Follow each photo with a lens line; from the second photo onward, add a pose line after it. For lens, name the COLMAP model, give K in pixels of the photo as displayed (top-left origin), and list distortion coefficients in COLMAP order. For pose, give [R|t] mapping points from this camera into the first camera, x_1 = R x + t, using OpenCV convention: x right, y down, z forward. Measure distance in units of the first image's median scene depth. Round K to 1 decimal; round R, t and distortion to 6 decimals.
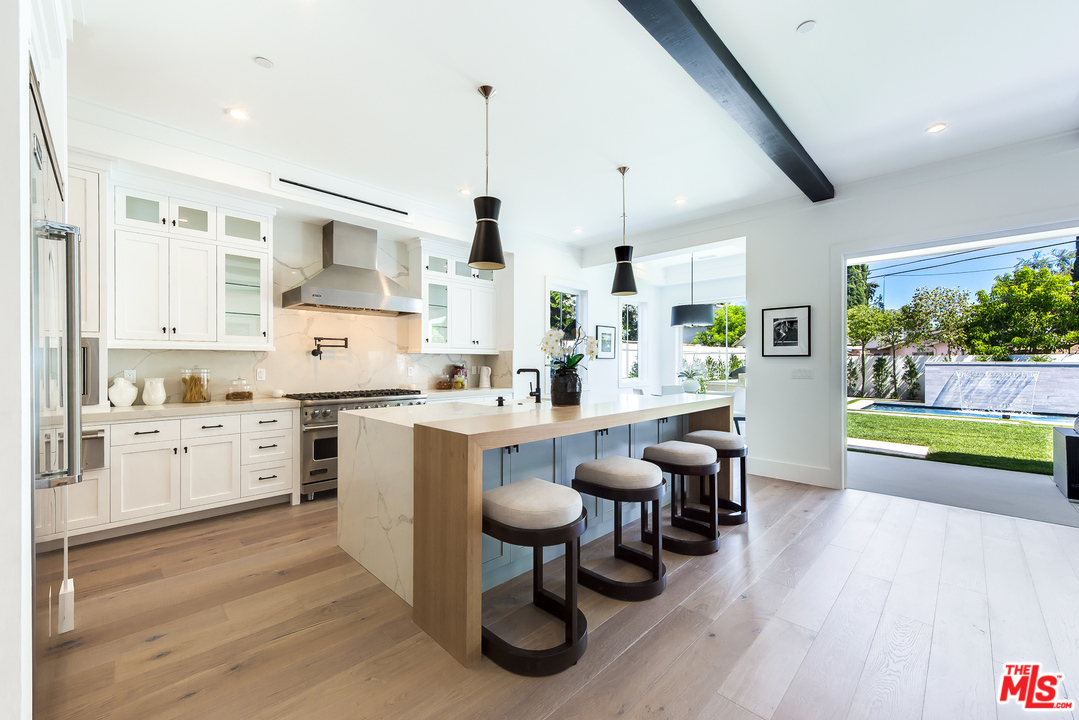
lens RADIAL K [[429.8, 0, 543.6], [0, 429.8, 366.2], [0, 0, 1]] dist [0.001428, 0.001006]
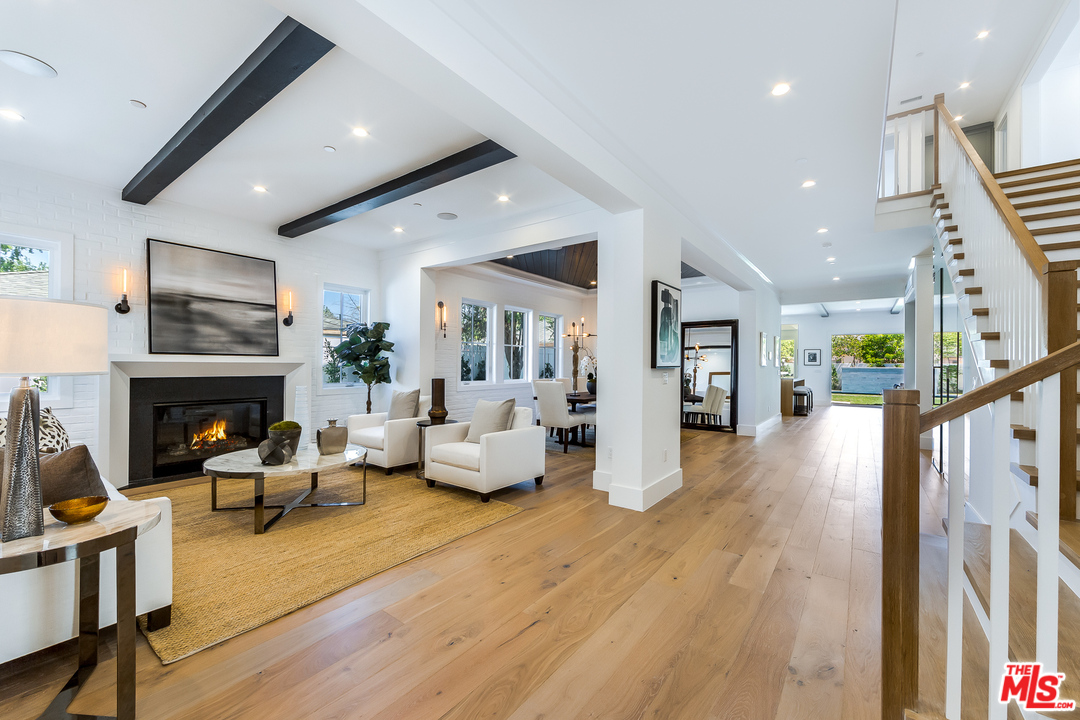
lens RADIAL K [[430.2, 0, 540.0], [0, 430.2, 364.5], [0, 0, 1]] dist [0.001428, 0.001006]
pose [[0.991266, 0.007658, 0.131655, -1.662191], [-0.006278, 0.999921, -0.010898, 0.019120], [-0.131728, 0.009976, 0.991236, -1.699308]]
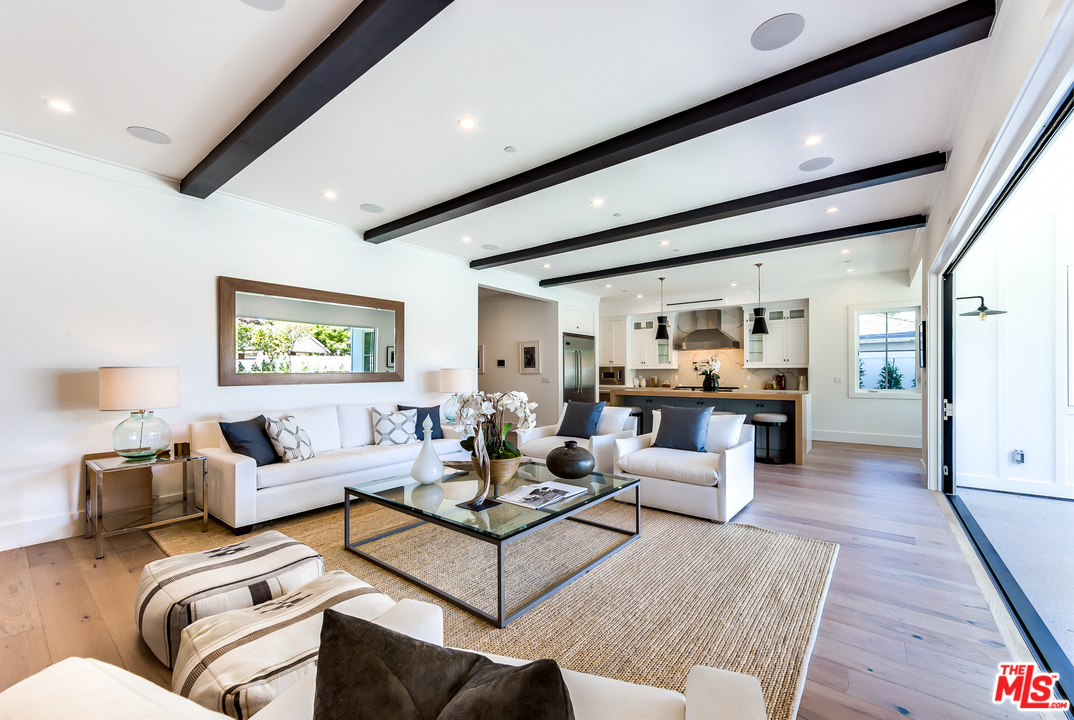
lens RADIAL K [[438.5, 0, 500.4], [0, 438.5, 370.1], [0, 0, 1]] dist [-0.006304, 0.002527]
pose [[0.034720, -0.006786, -0.999374, 1.590883], [-0.008504, 0.999939, -0.007085, 0.000270], [0.999361, 0.008745, 0.034660, -0.096441]]
